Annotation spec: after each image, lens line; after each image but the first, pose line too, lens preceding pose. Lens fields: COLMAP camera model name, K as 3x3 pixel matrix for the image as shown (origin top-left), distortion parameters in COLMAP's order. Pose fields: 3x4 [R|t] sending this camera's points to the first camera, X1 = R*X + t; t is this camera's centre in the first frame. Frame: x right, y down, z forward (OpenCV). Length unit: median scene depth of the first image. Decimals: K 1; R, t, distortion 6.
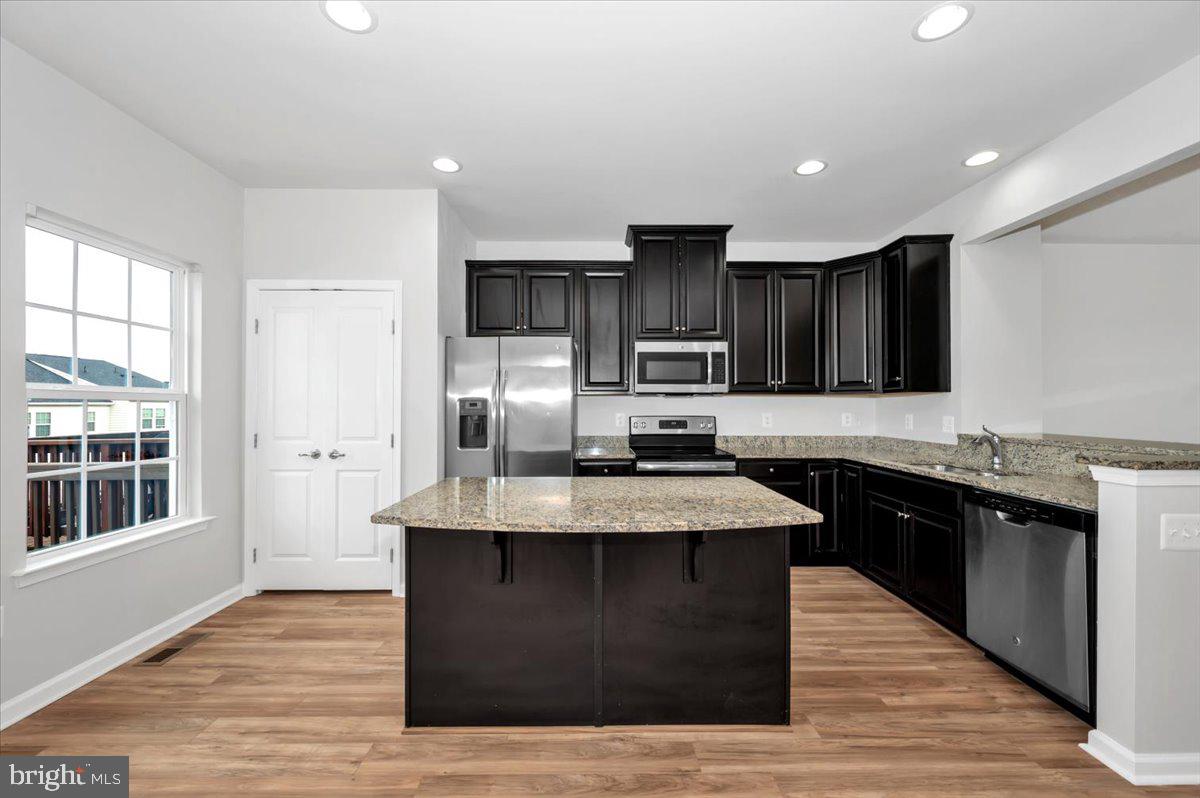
lens RADIAL K [[481.0, 0, 595.2], [0, 481.0, 400.7], [0, 0, 1]] dist [-0.000784, 0.000509]
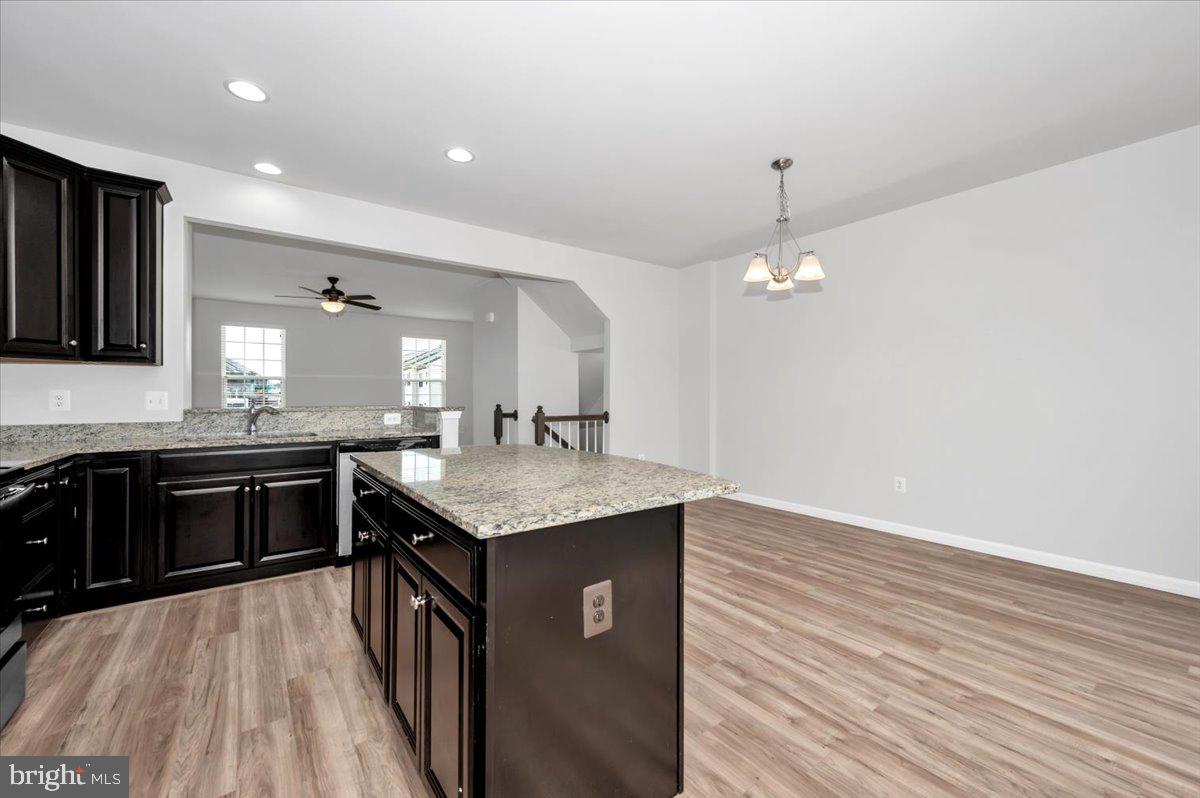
lens RADIAL K [[481.0, 0, 604.3], [0, 481.0, 391.0], [0, 0, 1]] dist [-0.000784, 0.000509]
pose [[-0.593192, 0.007308, 0.805028, -0.545897], [-0.006717, 0.999879, -0.014026, 0.040138], [-0.805033, -0.013728, -0.593071, 0.911646]]
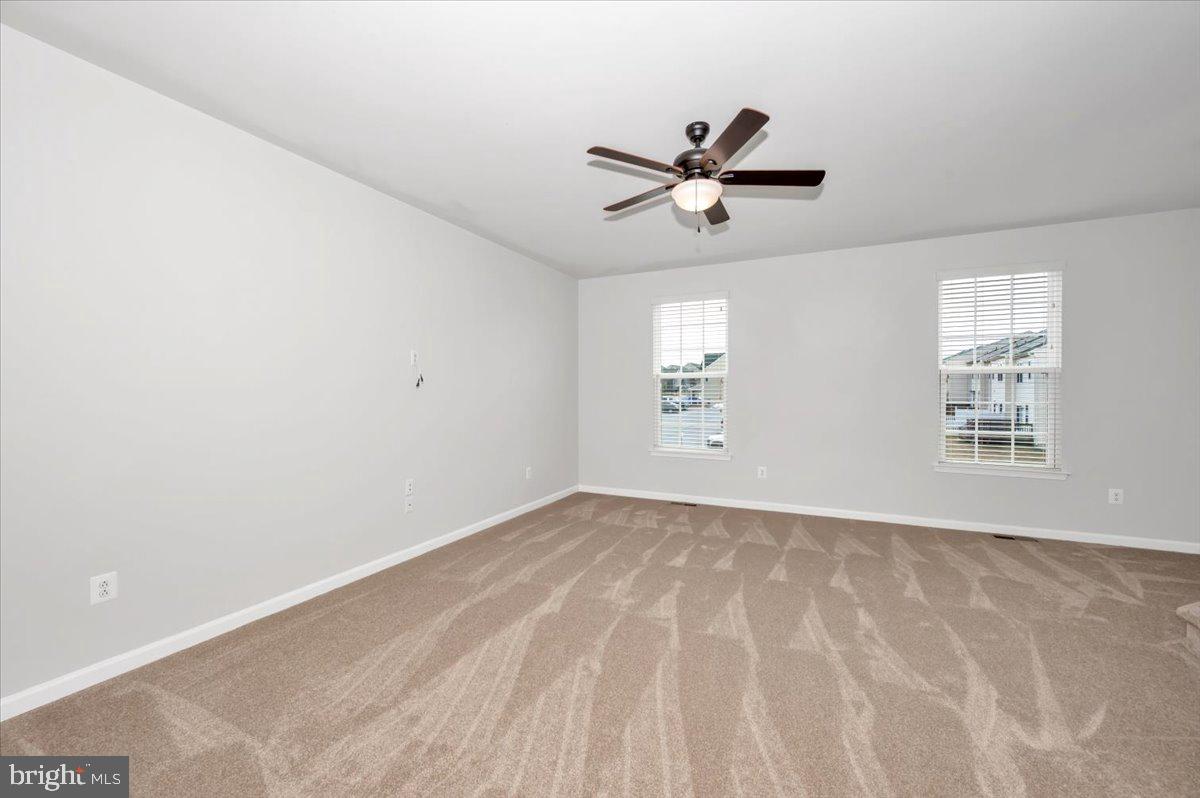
lens RADIAL K [[481.7, 0, 600.7], [0, 481.7, 393.5], [0, 0, 1]] dist [0.000013, 0.000687]
pose [[0.432973, -0.003707, 0.901399, 0.913292], [-0.007529, 0.999942, 0.007729, -0.000456], [-0.901376, -0.010133, 0.432919, 0.431736]]
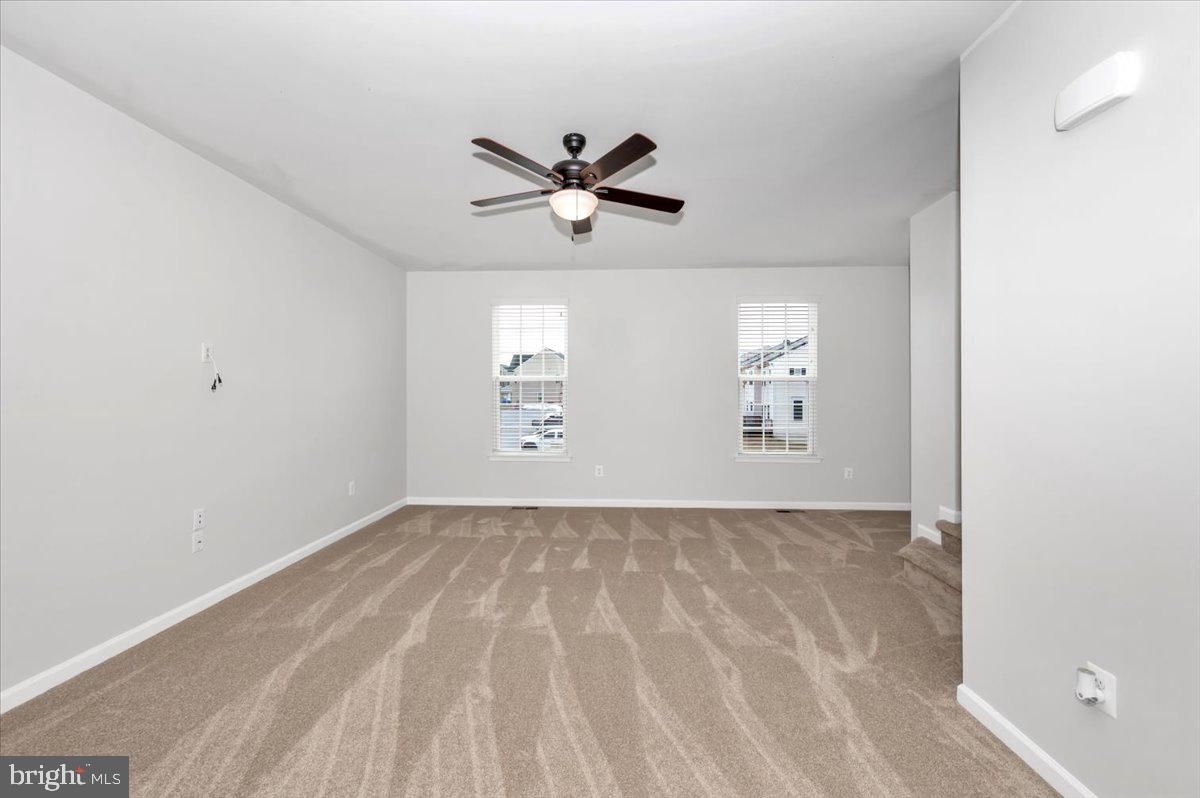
lens RADIAL K [[481.7, 0, 604.7], [0, 481.7, 392.7], [0, 0, 1]] dist [0.000013, 0.000687]
pose [[0.044980, 0.001268, 0.998987, 0.891727], [-0.010350, 0.999946, -0.000803, -0.006277], [-0.998934, -0.010304, 0.044991, 0.546513]]
